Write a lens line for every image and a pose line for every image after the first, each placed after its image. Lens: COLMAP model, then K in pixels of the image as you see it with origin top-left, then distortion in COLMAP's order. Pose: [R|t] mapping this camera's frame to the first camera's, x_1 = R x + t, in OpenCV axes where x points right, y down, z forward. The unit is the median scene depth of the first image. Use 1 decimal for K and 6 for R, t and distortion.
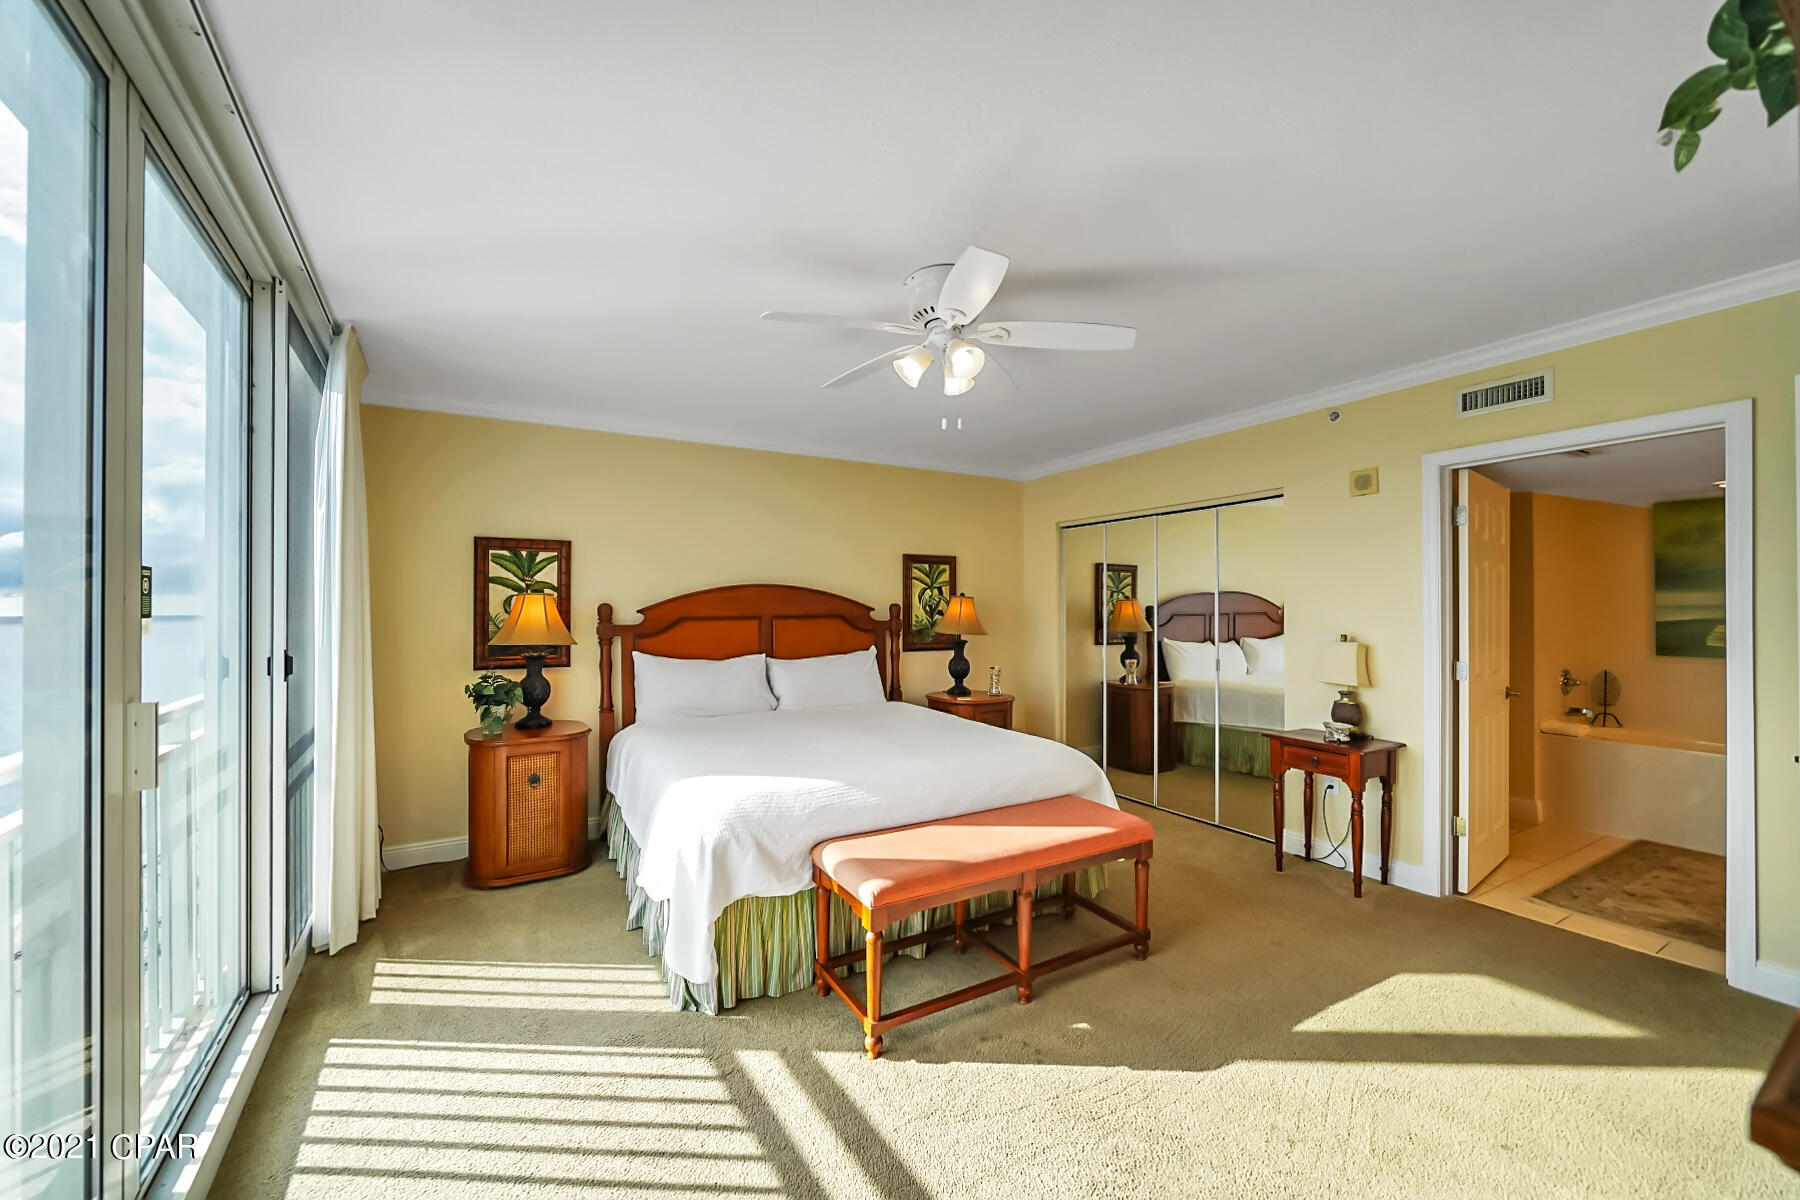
lens RADIAL K [[664.6, 0, 899.4], [0, 664.6, 602.5], [0, 0, 1]] dist [-0.006159, -0.000049]
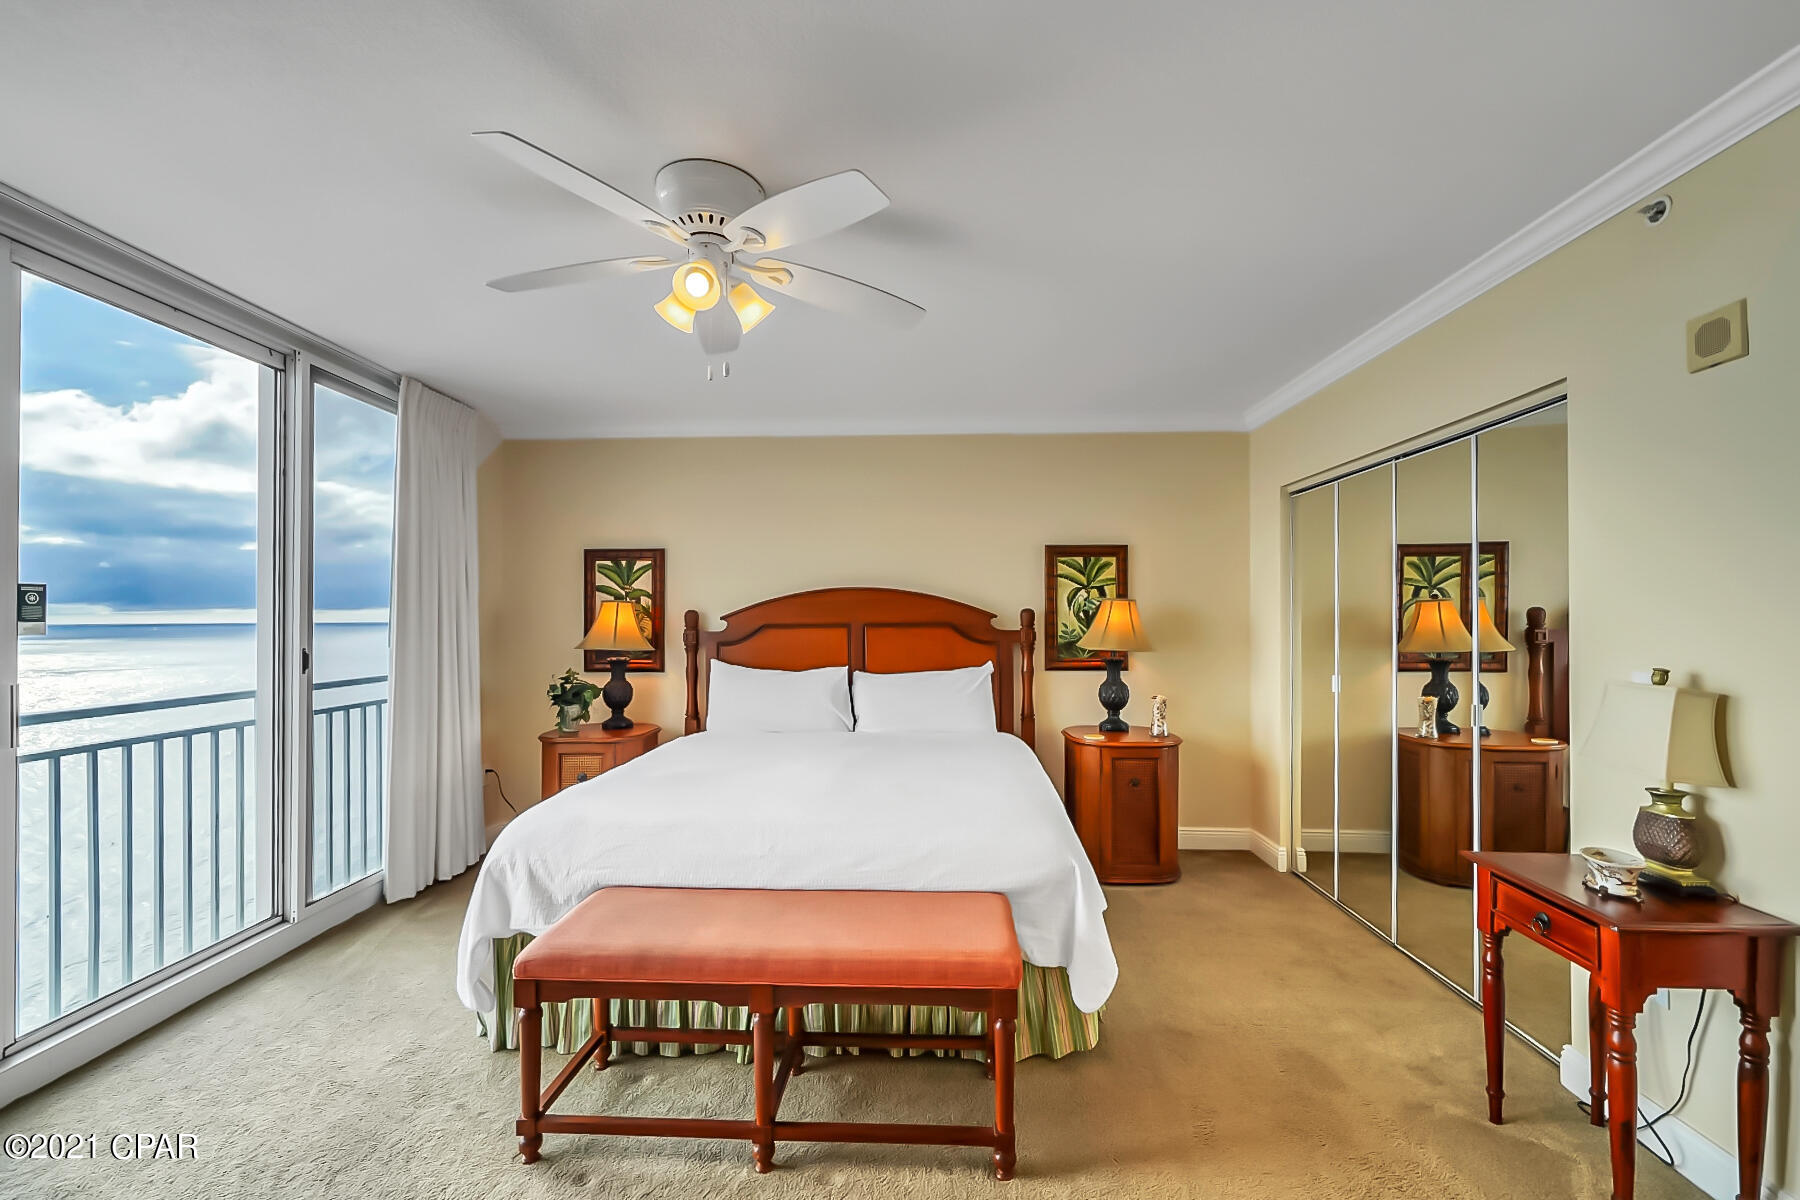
lens RADIAL K [[735.6, 0, 911.0], [0, 735.6, 606.6], [0, 0, 1]] dist [-0.001248, -0.000108]
pose [[0.850144, -0.006678, -0.526507, 0.403025], [0.004954, 0.999977, -0.004686, 0.002939], [0.526526, 0.001375, 0.850158, 0.224512]]
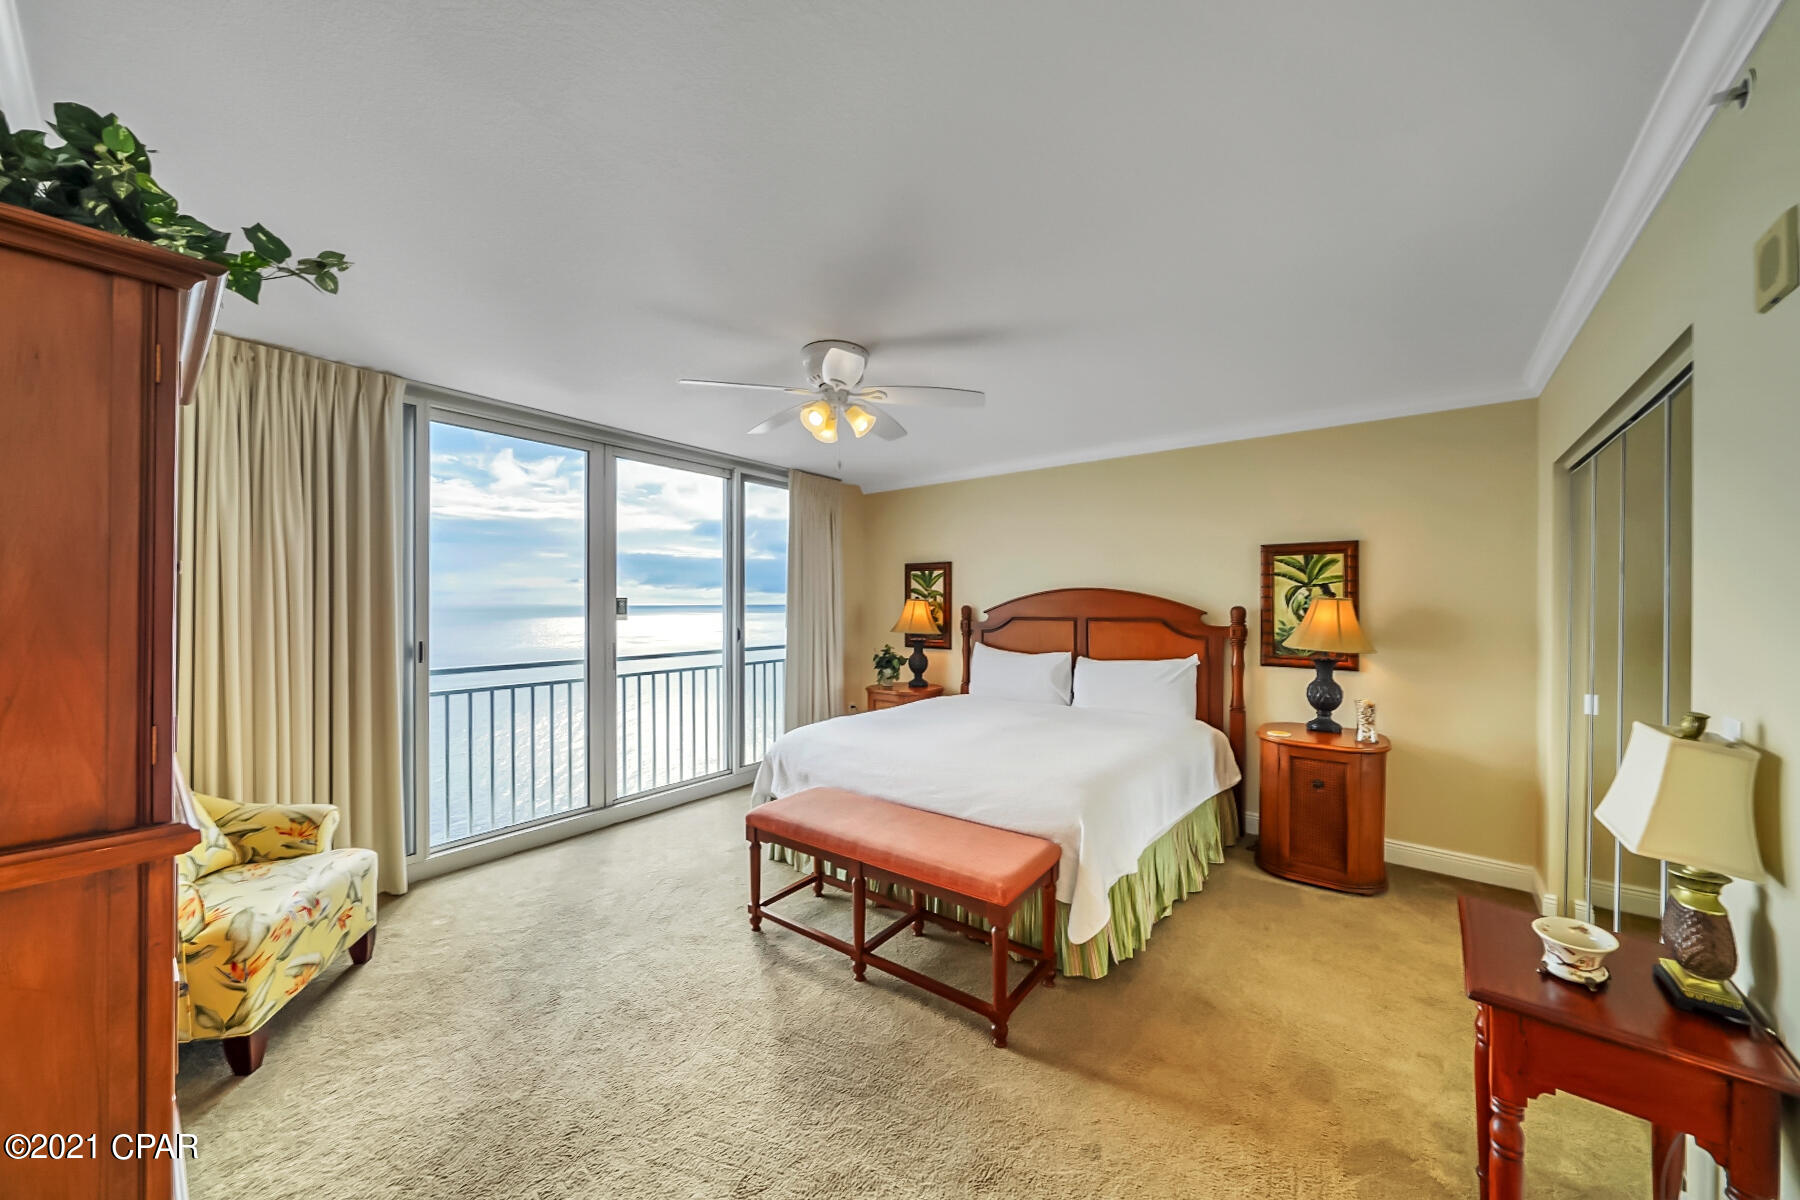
lens RADIAL K [[622.7, 0, 903.9], [0, 622.7, 599.9], [0, 0, 1]] dist [-0.004506, -0.000219]
pose [[0.366382, 0.000145, -0.930465, 0.678480], [0.008381, 0.999959, 0.003456, -0.015317], [0.930427, -0.009064, 0.366365, 0.393102]]
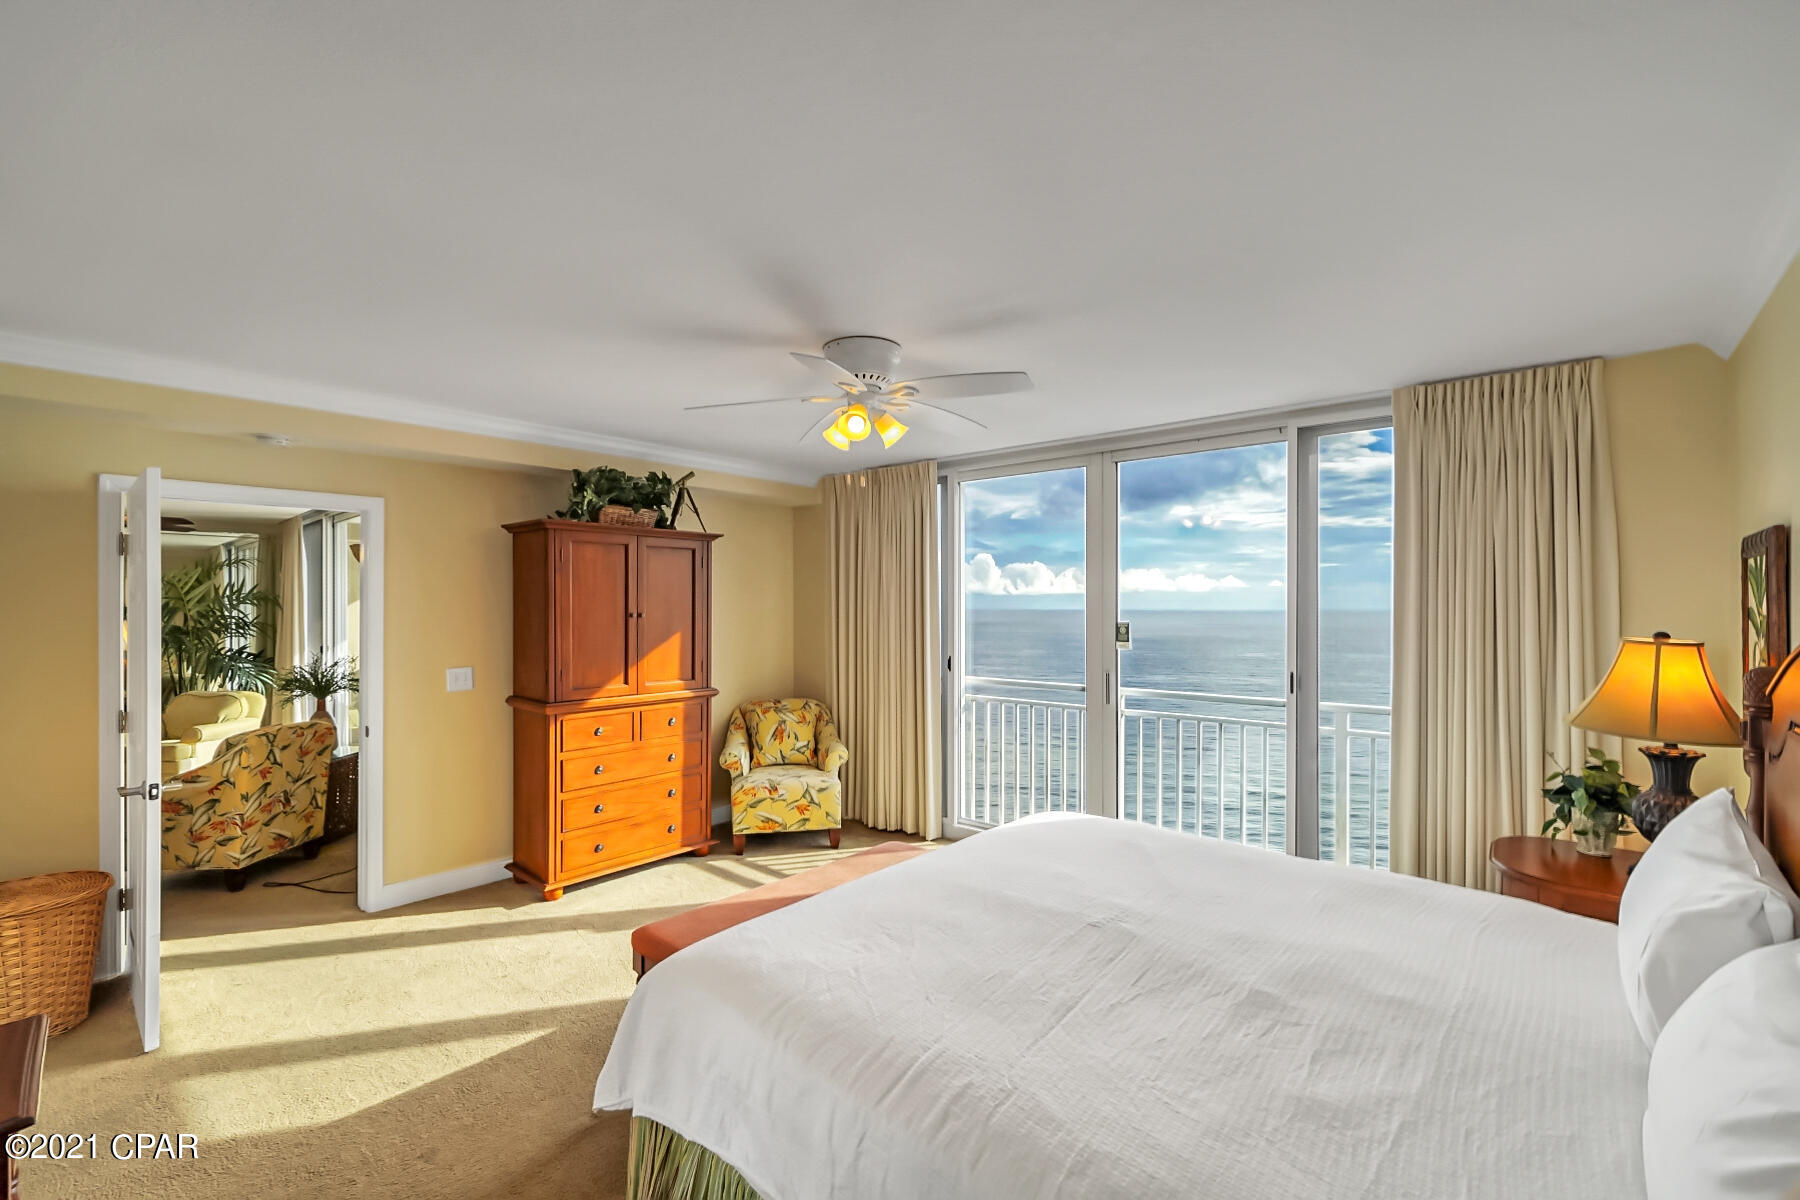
lens RADIAL K [[735.6, 0, 907.7], [0, 735.6, 601.5], [0, 0, 1]] dist [-0.001248, -0.000108]
pose [[-0.952105, -0.002380, -0.305762, 0.194105], [-0.000294, 0.999976, -0.006867, -0.040773], [0.305771, -0.006448, -0.952083, 1.210654]]
